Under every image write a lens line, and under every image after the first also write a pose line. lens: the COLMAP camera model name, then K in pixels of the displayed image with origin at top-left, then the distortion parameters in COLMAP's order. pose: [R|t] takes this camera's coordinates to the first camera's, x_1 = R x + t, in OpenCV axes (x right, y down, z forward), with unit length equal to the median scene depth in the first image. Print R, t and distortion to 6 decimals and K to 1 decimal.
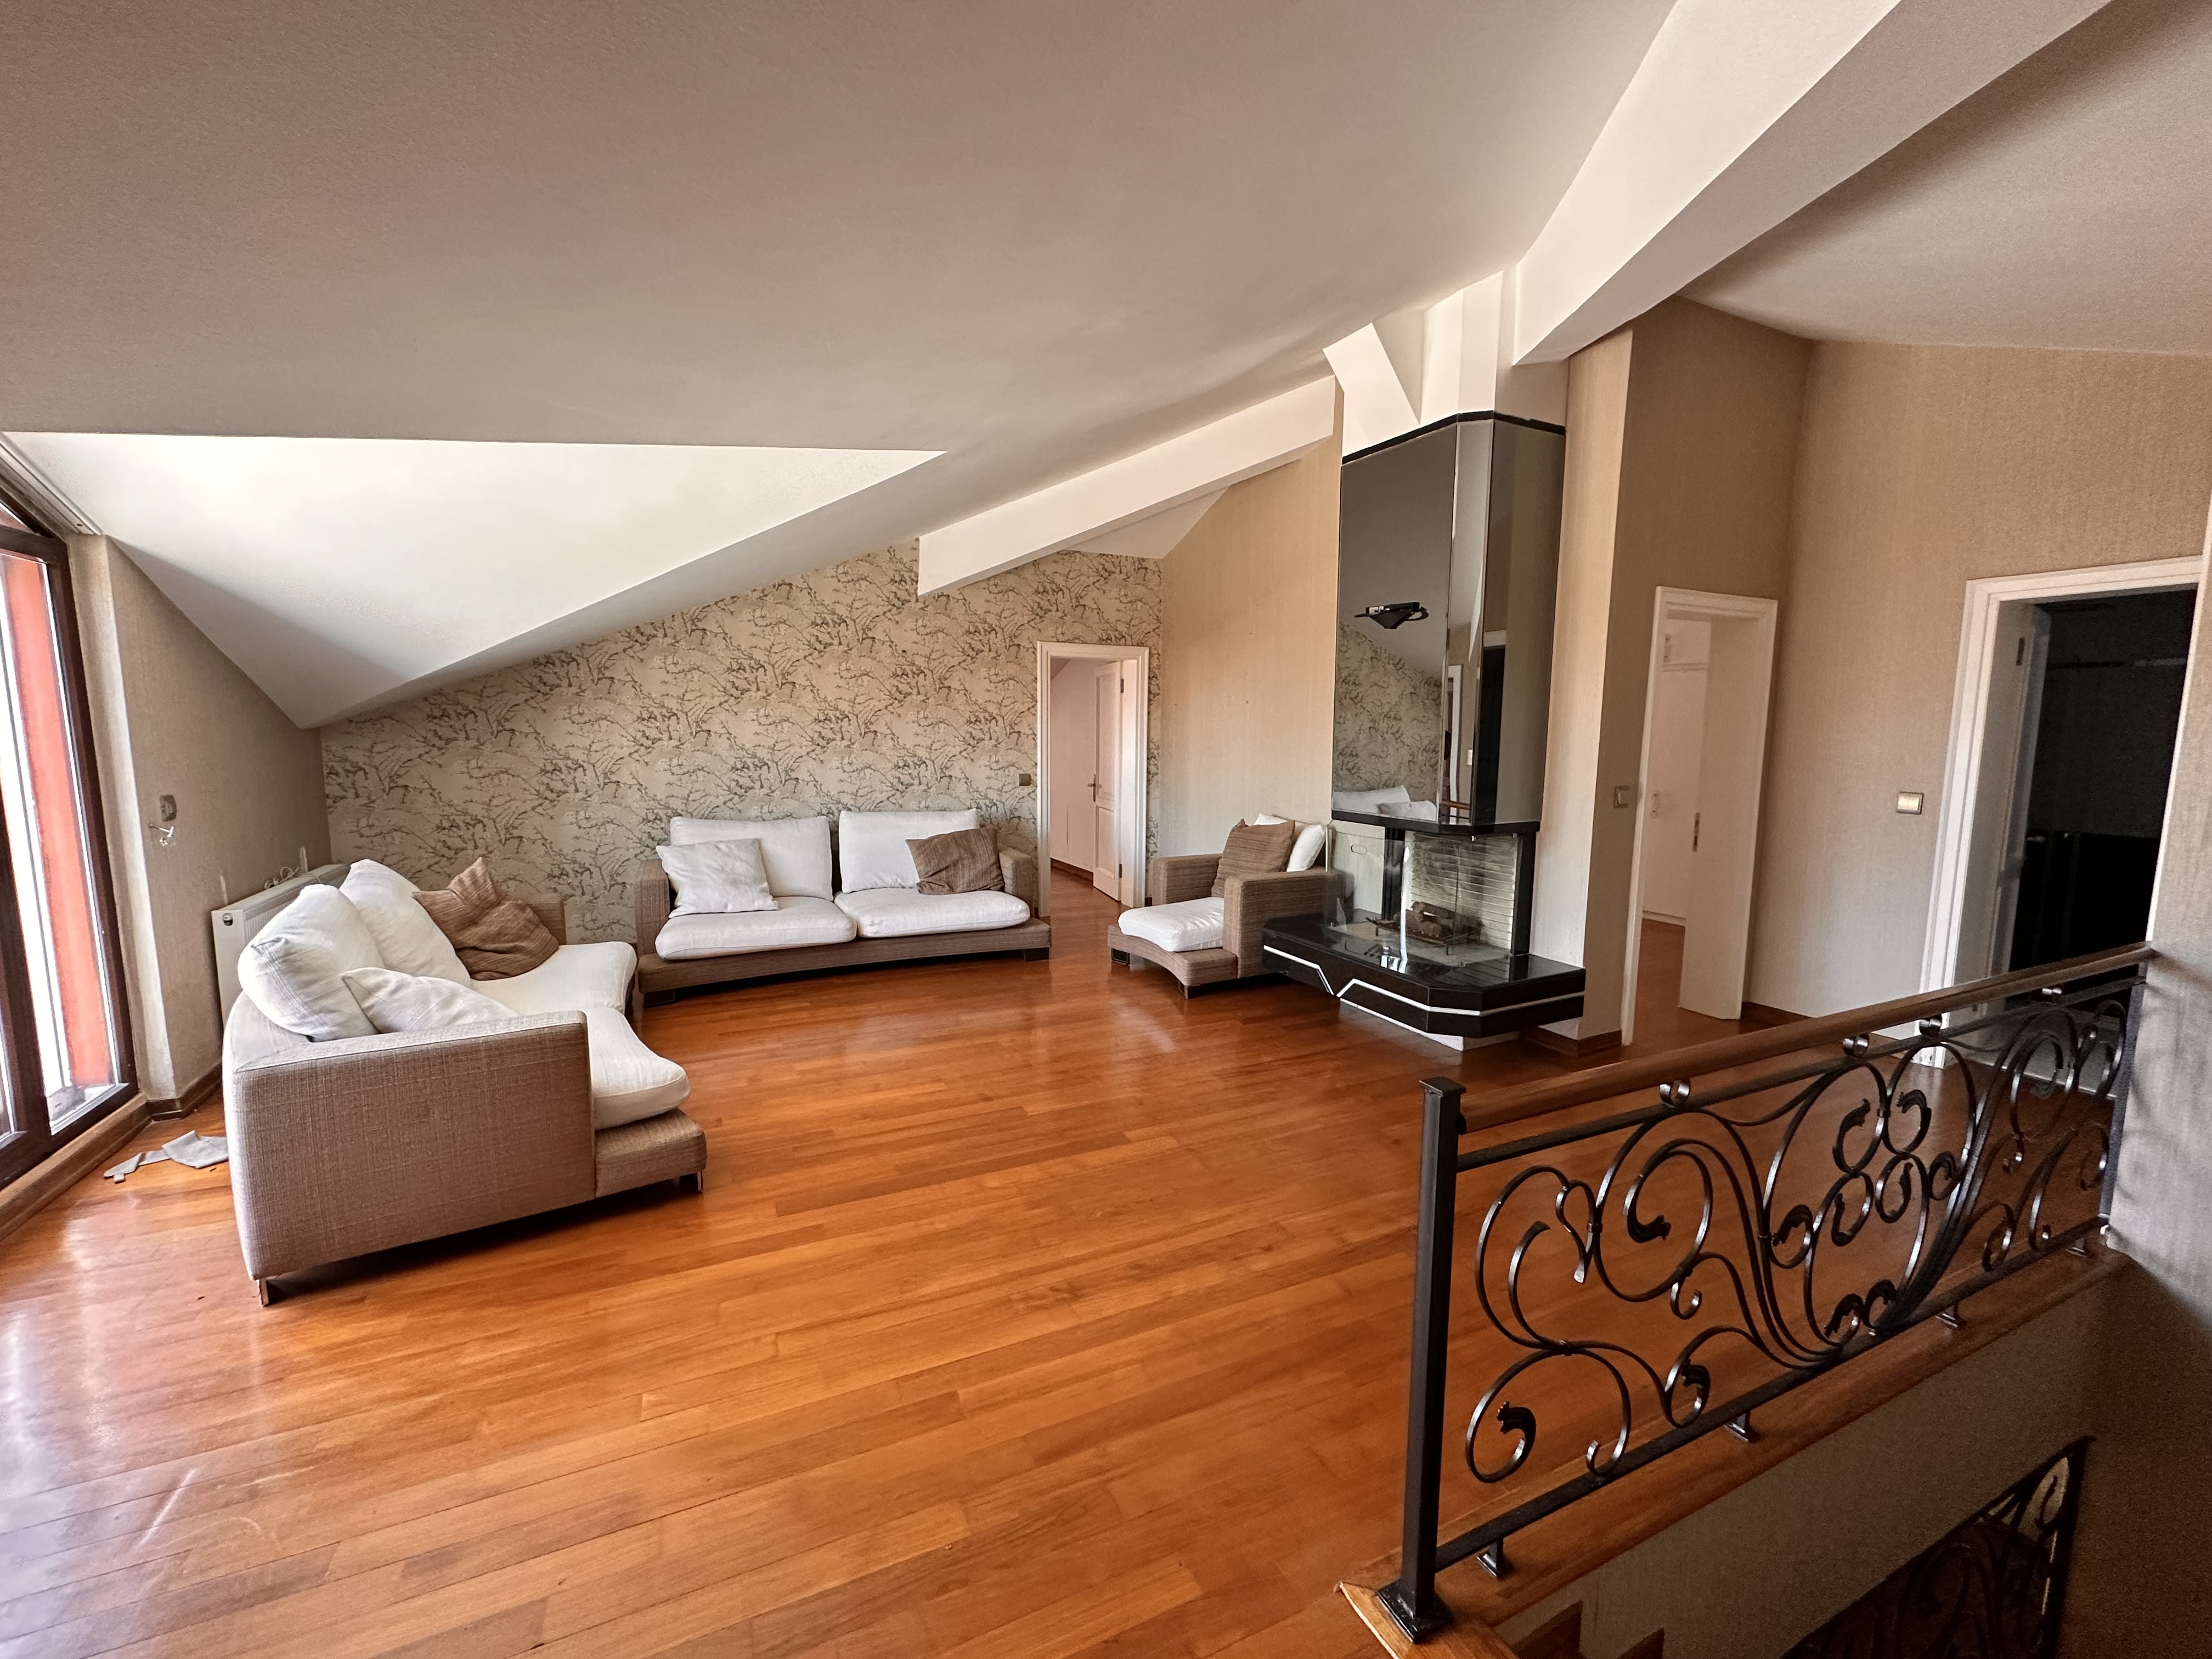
lens RADIAL K [[881.8, 0, 1094.8], [0, 881.8, 831.4], [0, 0, 1]] dist [-0.001881, 0.000530]
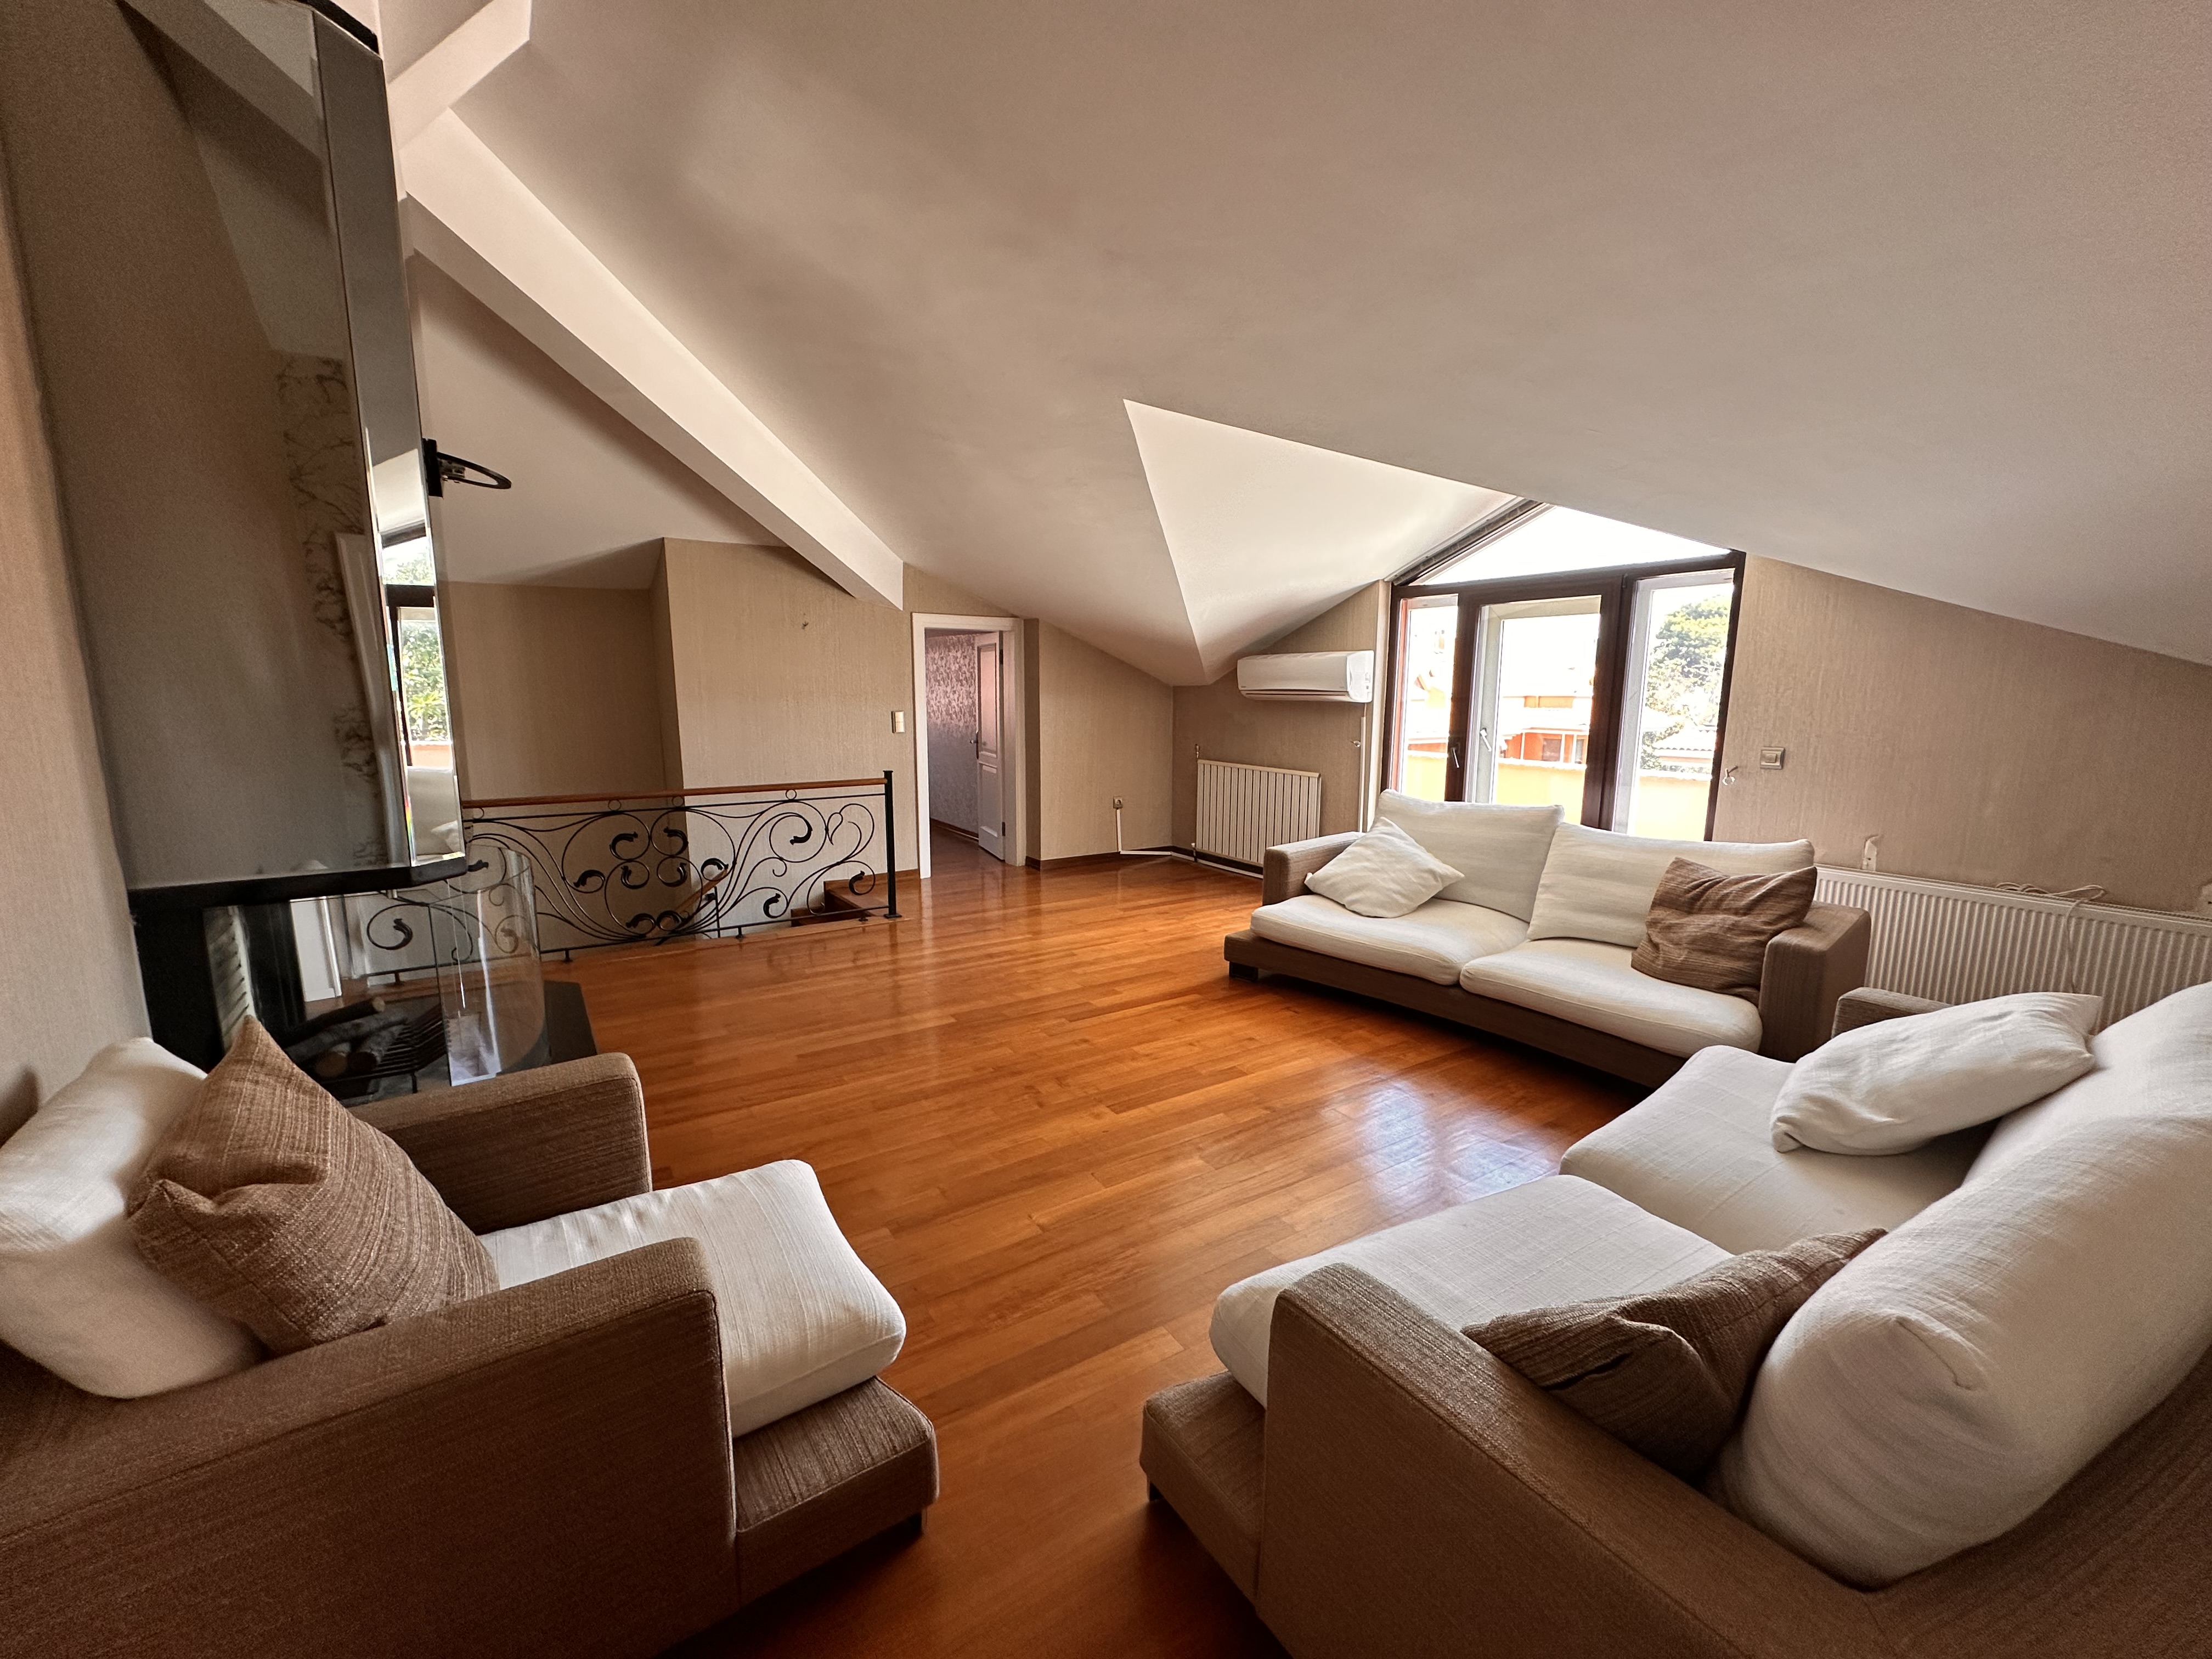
lens RADIAL K [[881.8, 0, 1103.4], [0, 881.8, 820.9], [0, 0, 1]] dist [-0.001881, 0.000530]
pose [[-0.988033, 0.013723, -0.153632, 0.010275], [-0.030995, 0.958053, 0.284912, -0.142177], [0.151097, 0.286264, -0.946162, 1.157909]]
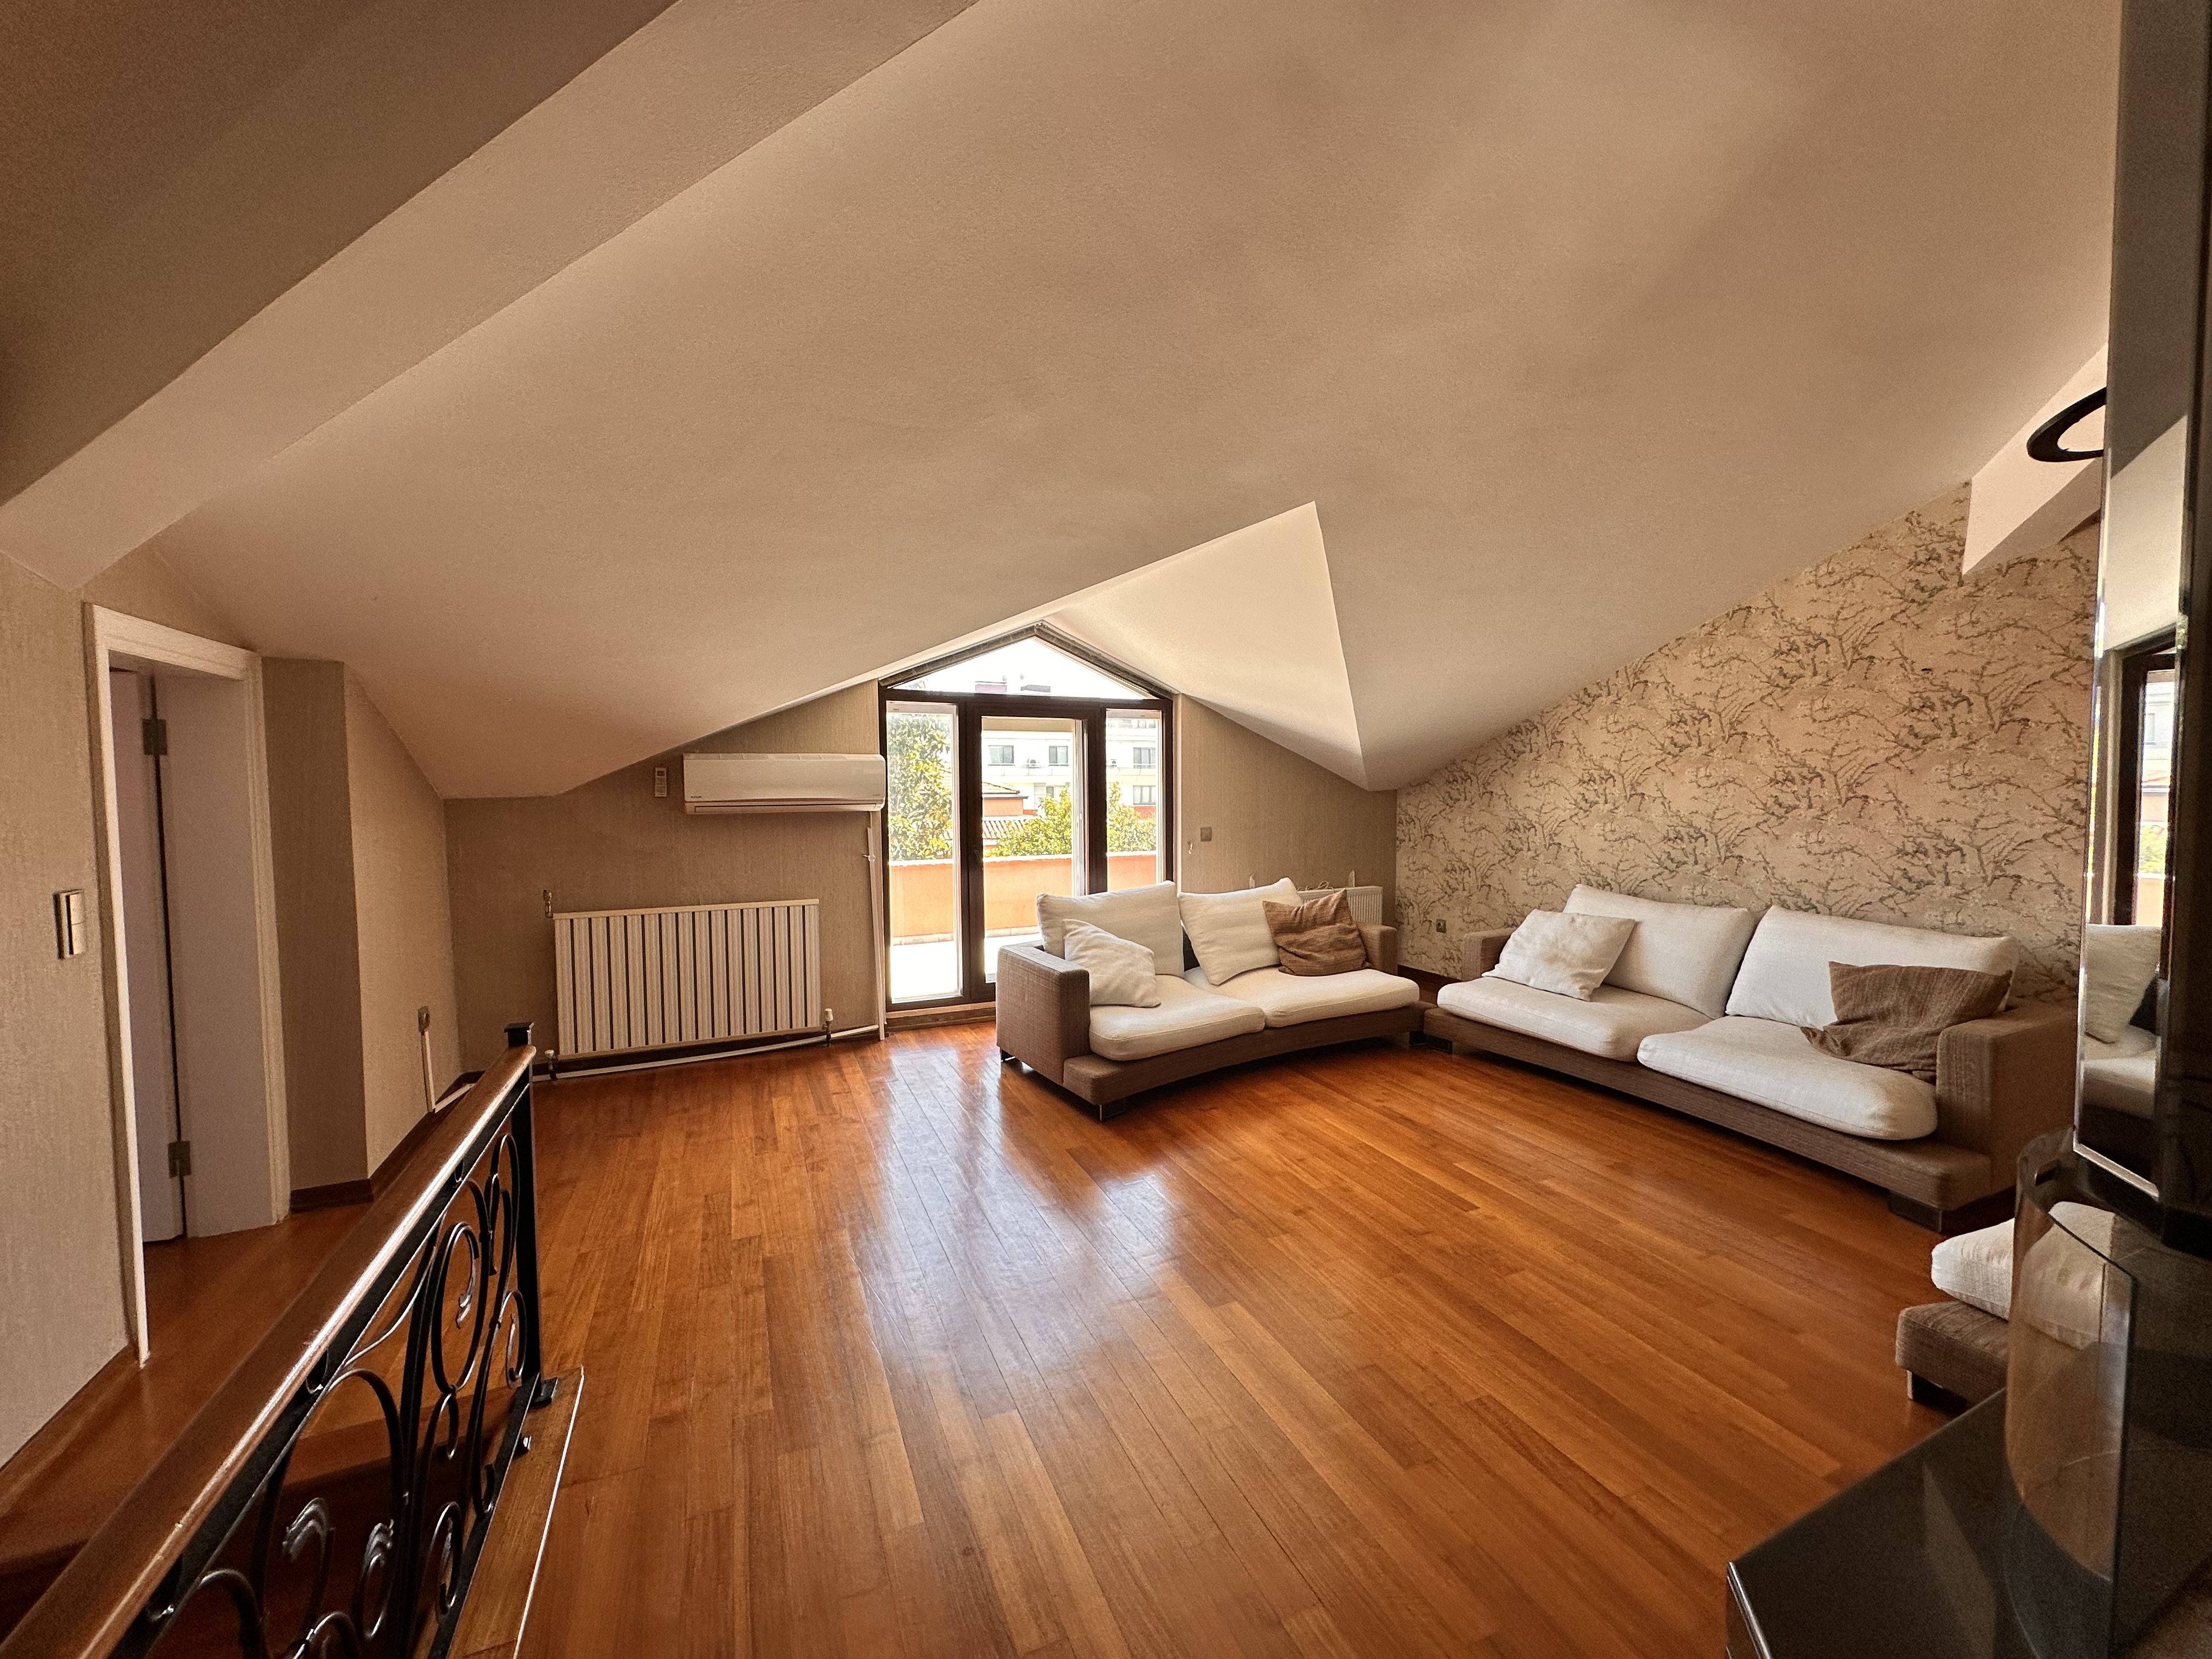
lens RADIAL K [[881.8, 0, 1107.5], [0, 881.8, 823.4], [0, 0, 1]] dist [-0.001881, 0.000530]
pose [[-0.000213, 0.033660, -0.999433, 0.441460], [-0.130028, 0.990948, 0.033402, -0.044634], [0.991510, 0.129962, 0.004166, 0.465331]]
